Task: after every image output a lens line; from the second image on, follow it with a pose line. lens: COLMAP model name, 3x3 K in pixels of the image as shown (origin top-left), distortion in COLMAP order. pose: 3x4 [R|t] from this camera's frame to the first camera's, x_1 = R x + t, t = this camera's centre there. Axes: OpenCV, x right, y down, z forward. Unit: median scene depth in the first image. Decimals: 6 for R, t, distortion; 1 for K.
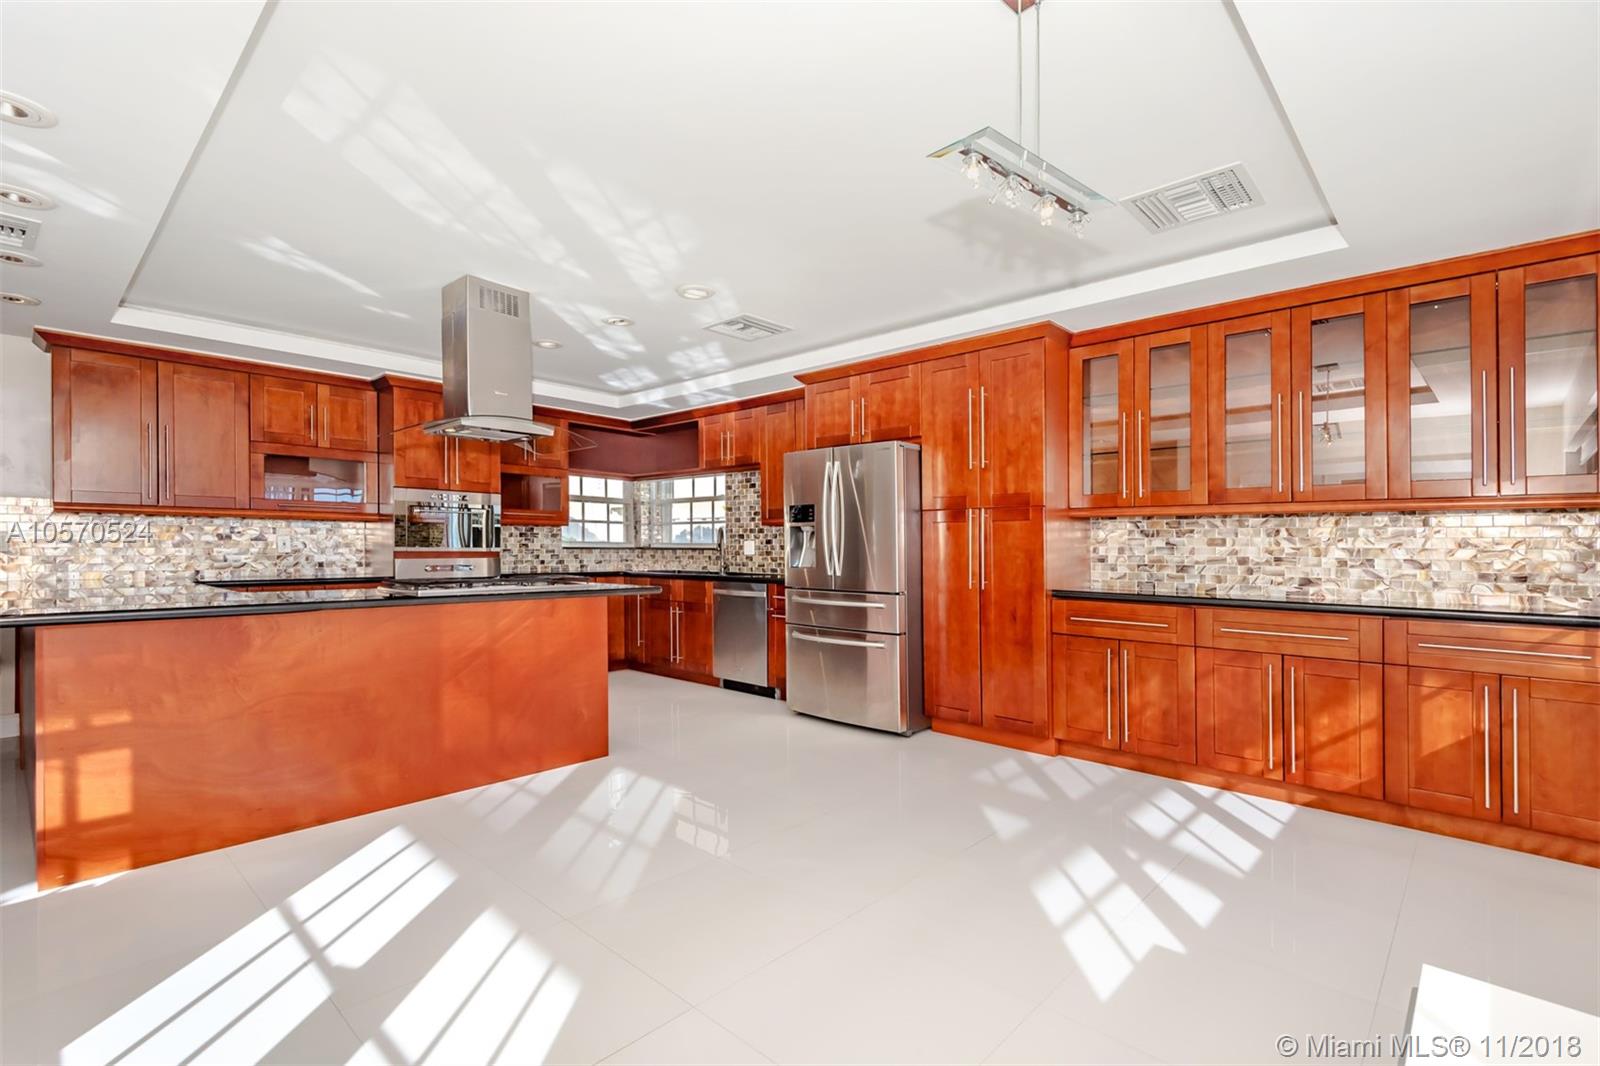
lens RADIAL K [[734.3, 0, 807.3], [0, 734.3, 557.8], [0, 0, 1]] dist [0.027218, -0.010296]
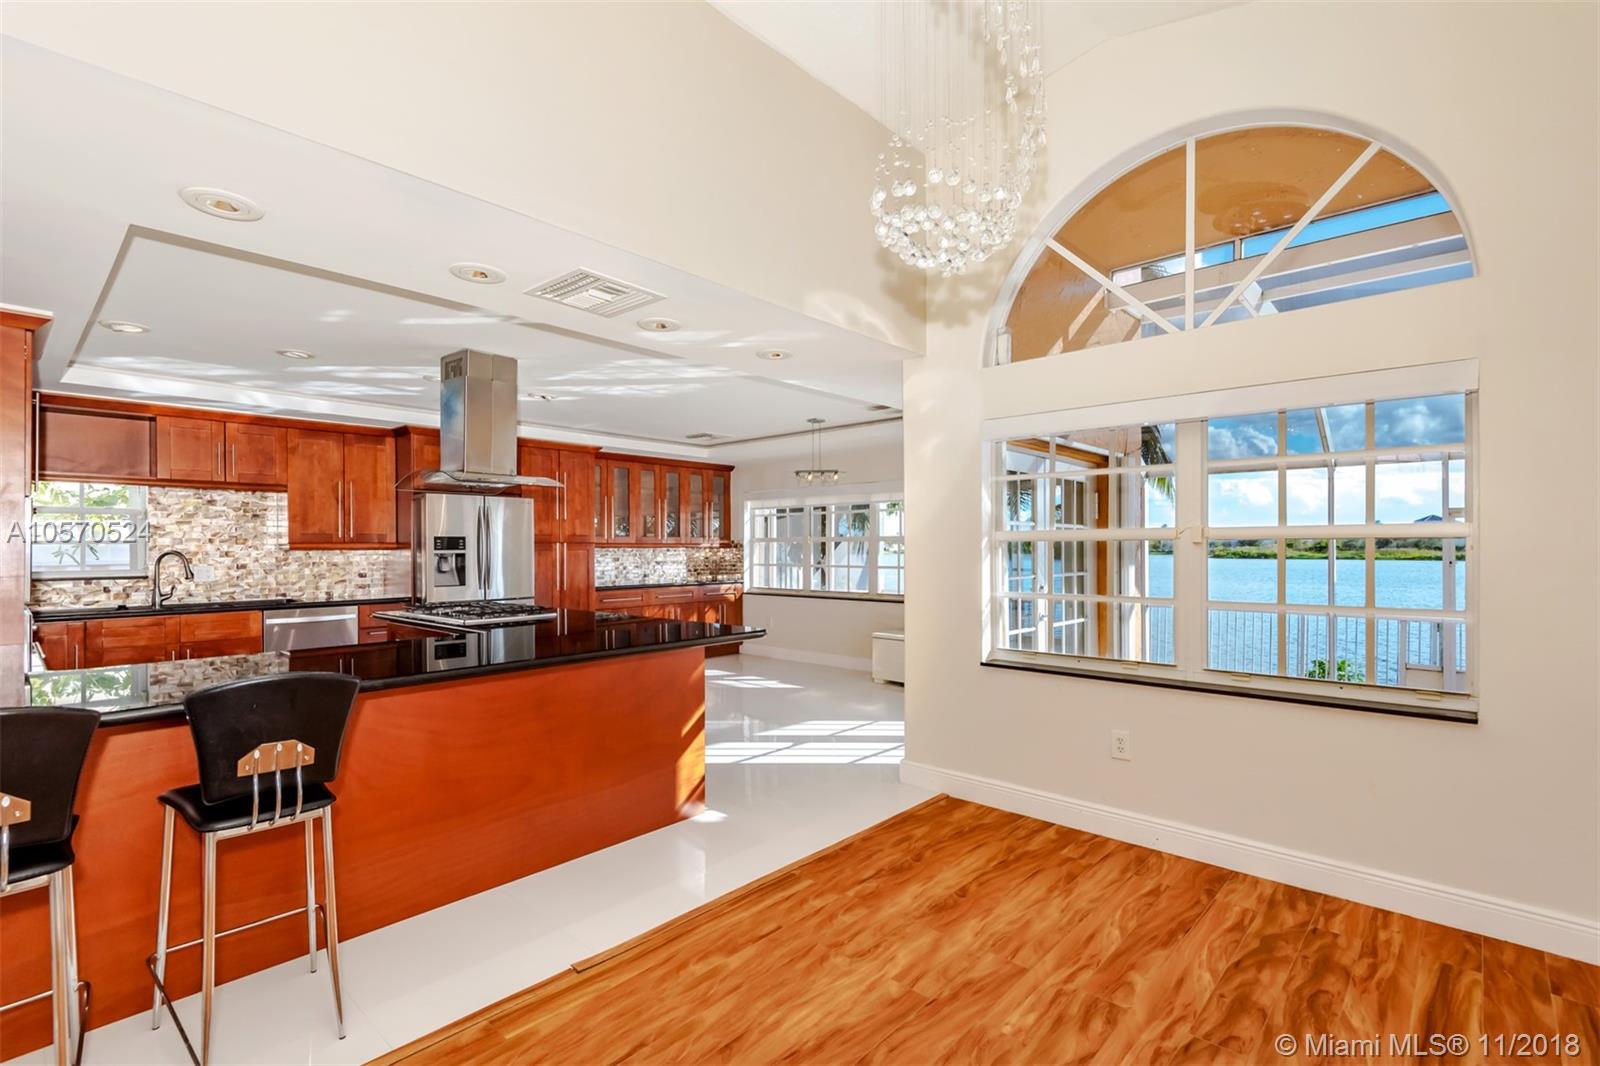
lens RADIAL K [[734.3, 0, 792.6], [0, 734.3, 534.7], [0, 0, 1]] dist [0.027218, -0.010296]
pose [[0.005814, 0.010423, 0.999929, -1.567203], [0.016396, 0.999810, -0.010517, -0.063059], [-0.999849, 0.016456, 0.005642, 0.493758]]
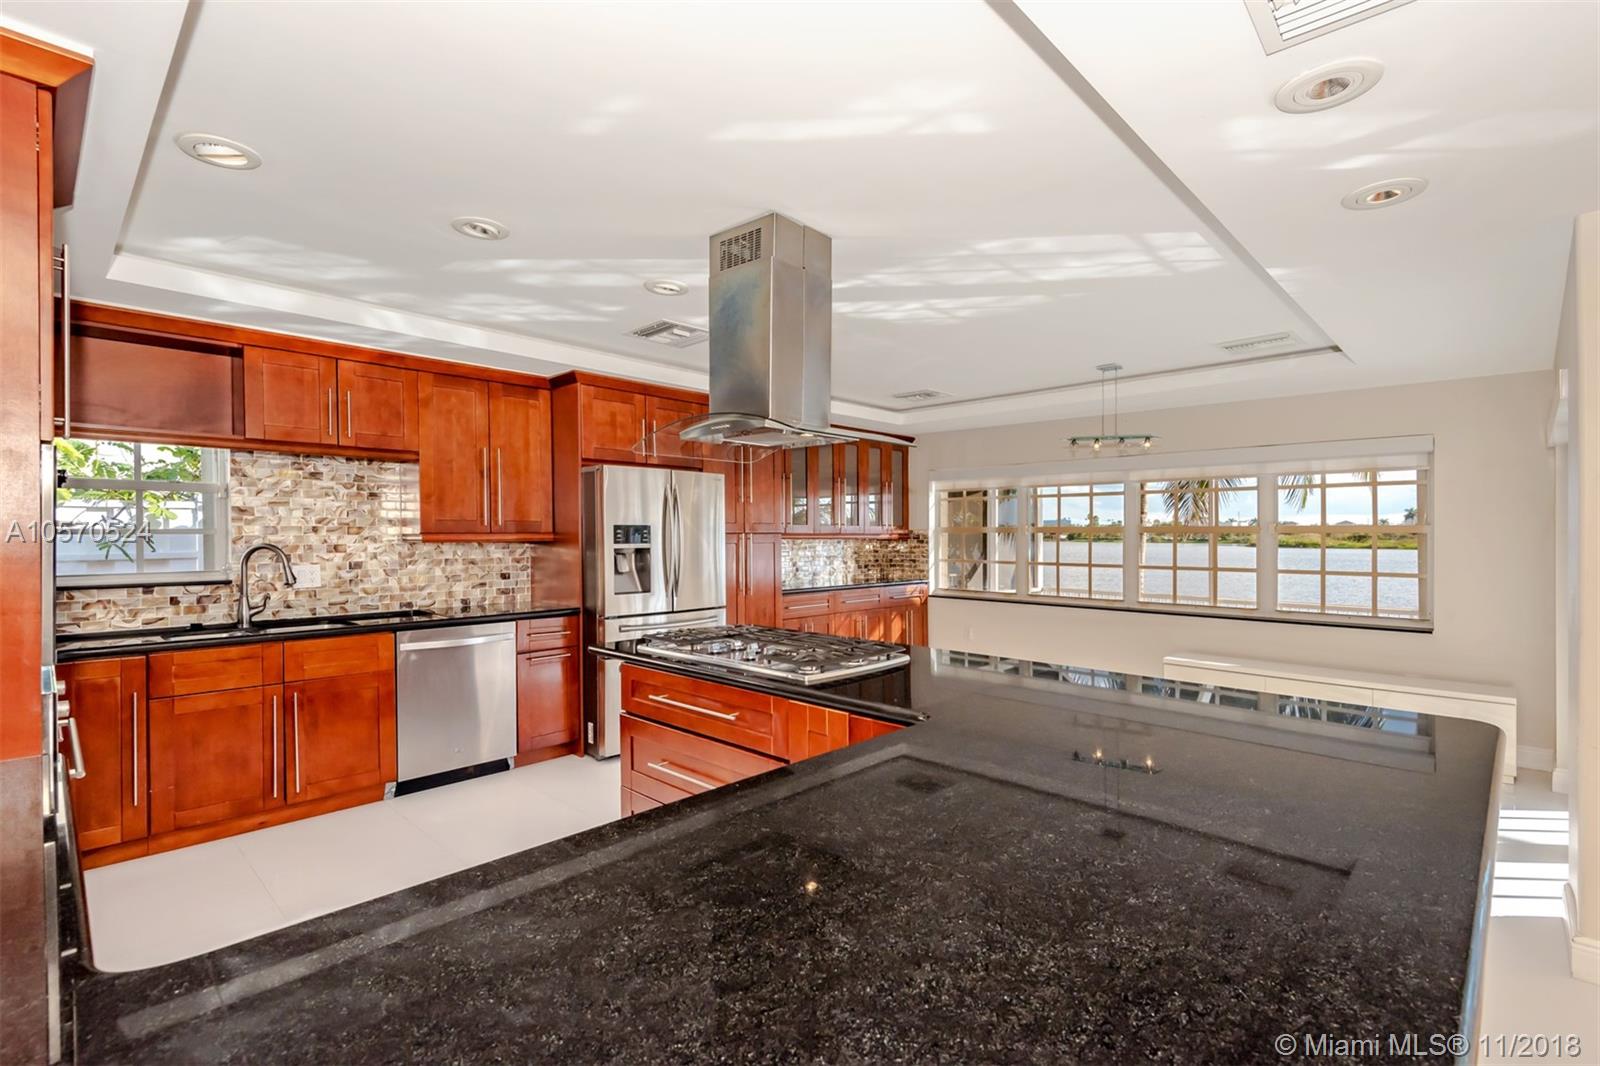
lens RADIAL K [[734.3, 0, 802.7], [0, 734.3, 532.3], [0, 0, 1]] dist [0.027218, -0.010296]
pose [[0.026798, -0.003913, 0.999633, -1.123564], [0.011910, 0.999923, 0.003595, -0.077285], [-0.999570, 0.011809, 0.026842, 0.941375]]
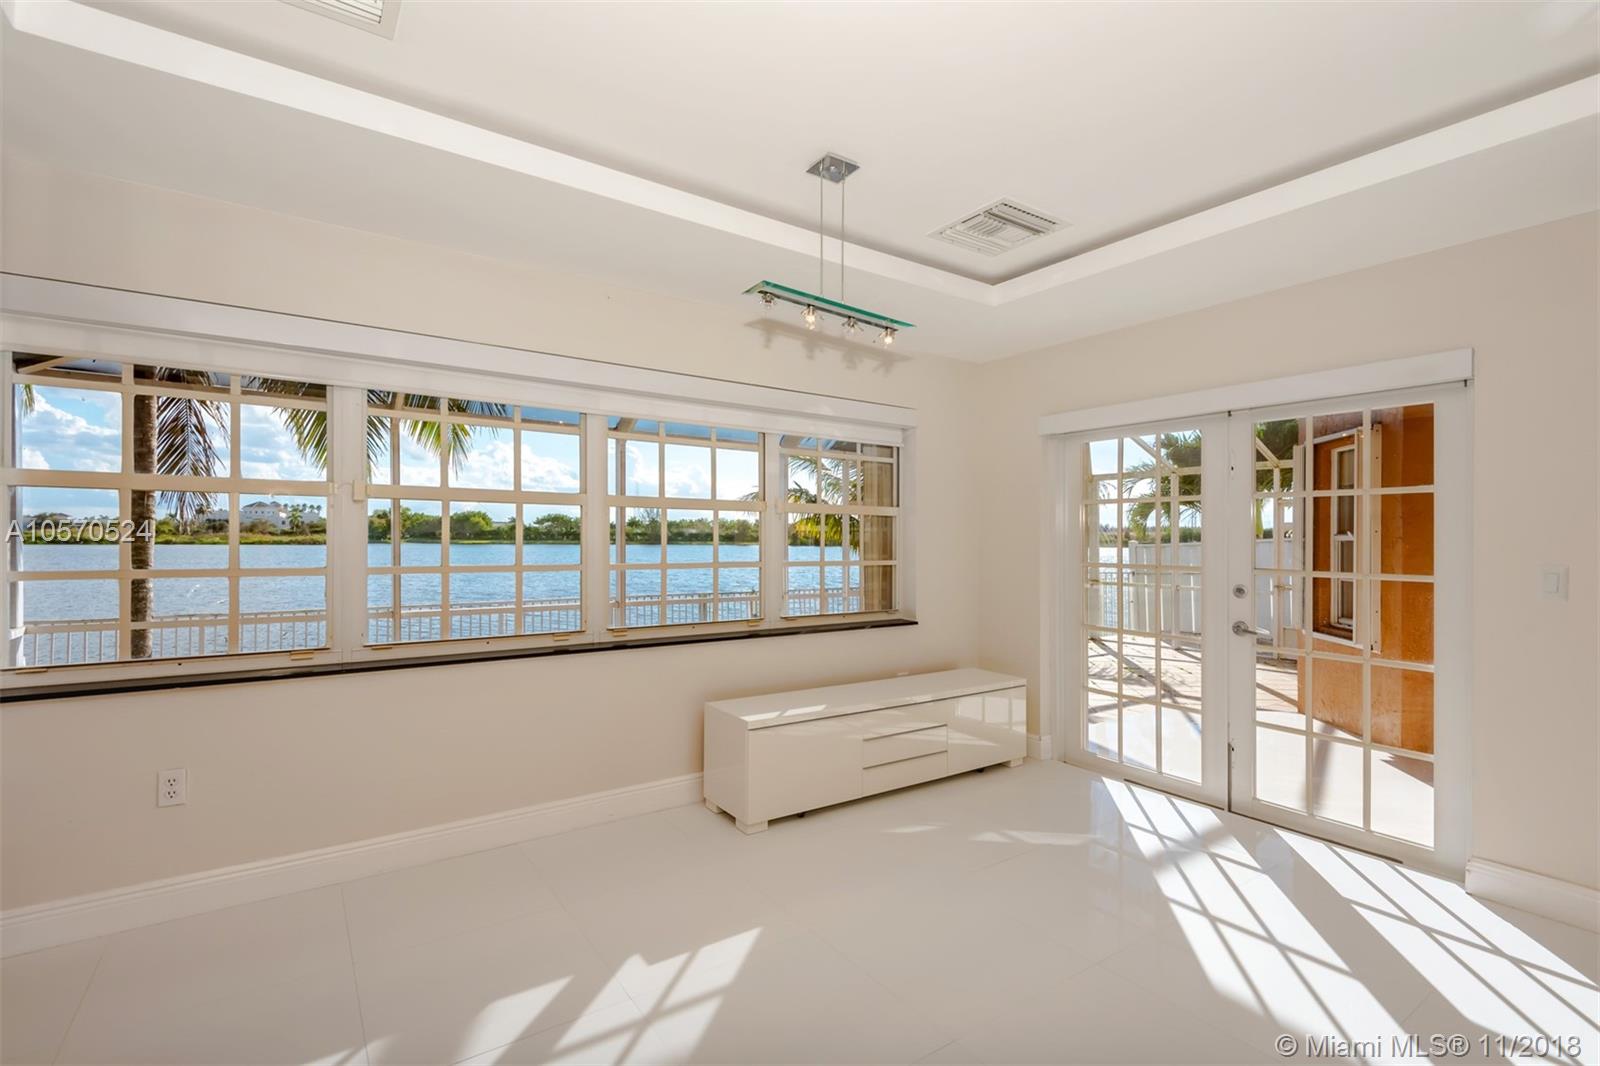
lens RADIAL K [[734.3, 0, 799.4], [0, 734.3, 539.6], [0, 0, 1]] dist [0.027218, -0.010296]
pose [[-0.975572, -0.017843, 0.218954, 0.032748], [-0.014259, 0.999737, 0.017935, -0.042185], [-0.219217, 0.014374, -0.975570, 1.050951]]
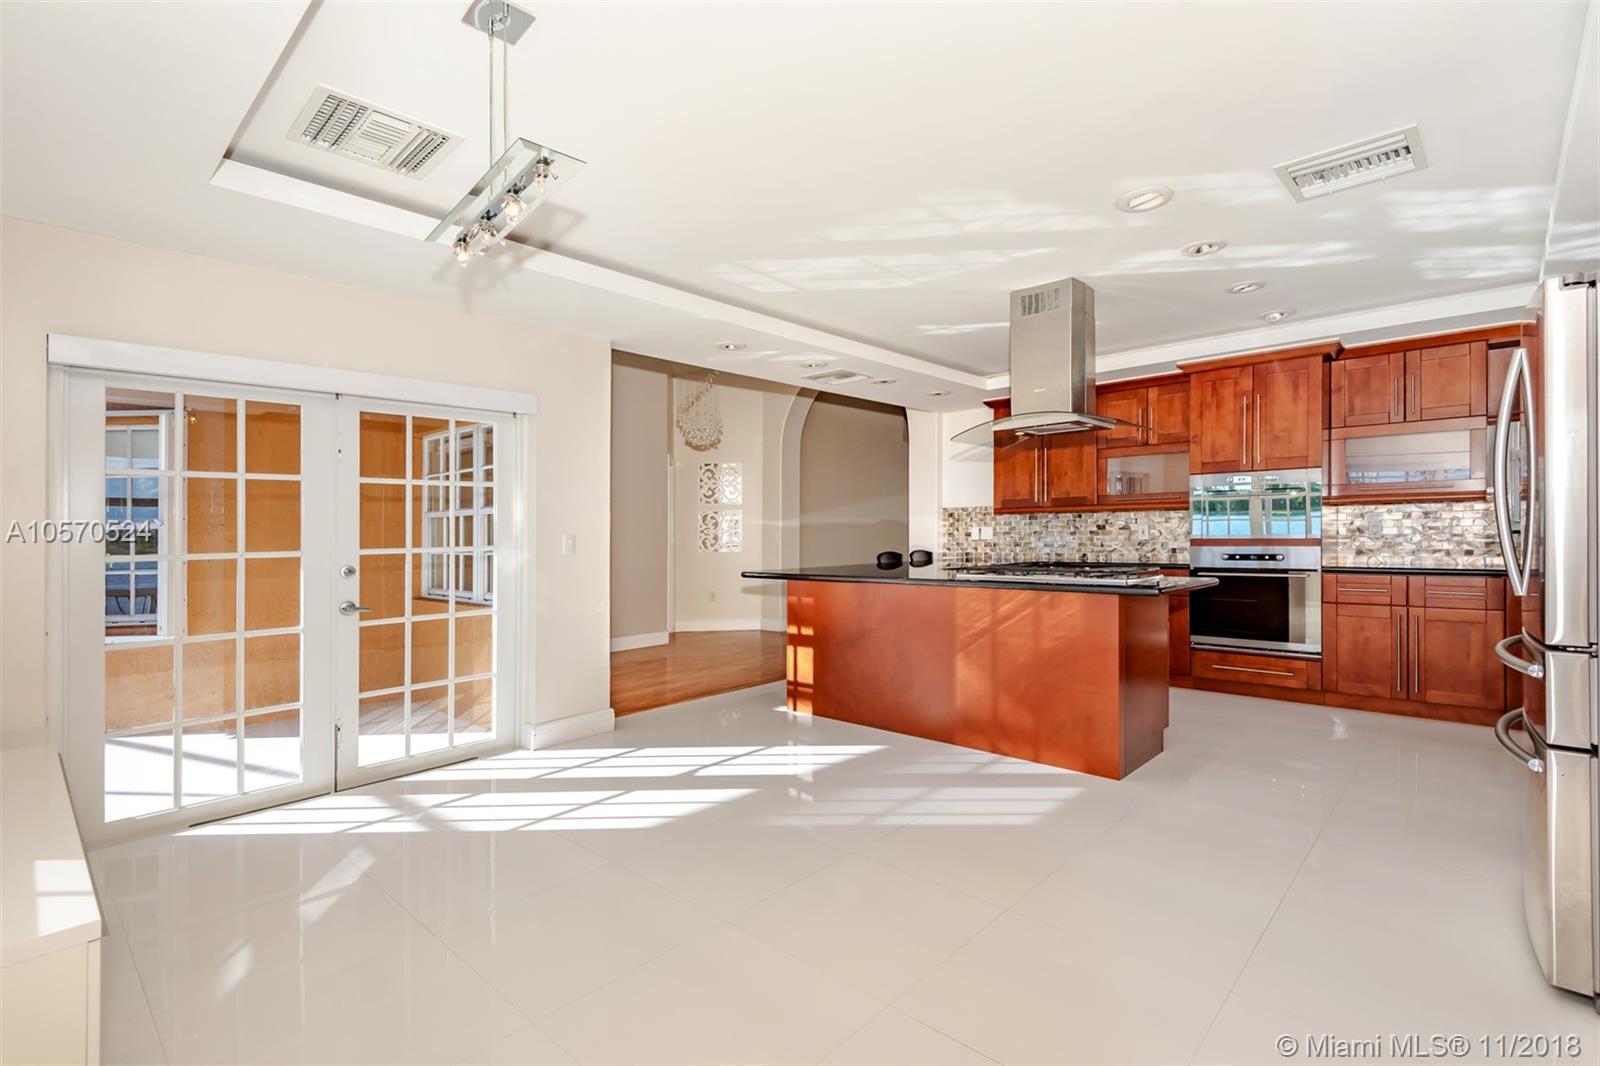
lens RADIAL K [[734.3, 0, 791.9], [0, 734.3, 538.7], [0, 0, 1]] dist [0.027218, -0.010296]
pose [[-0.010733, 0.002701, -0.999939, 0.600544], [-0.000345, 0.999996, 0.002705, -0.015157], [0.999942, 0.000374, -0.010732, 0.634664]]
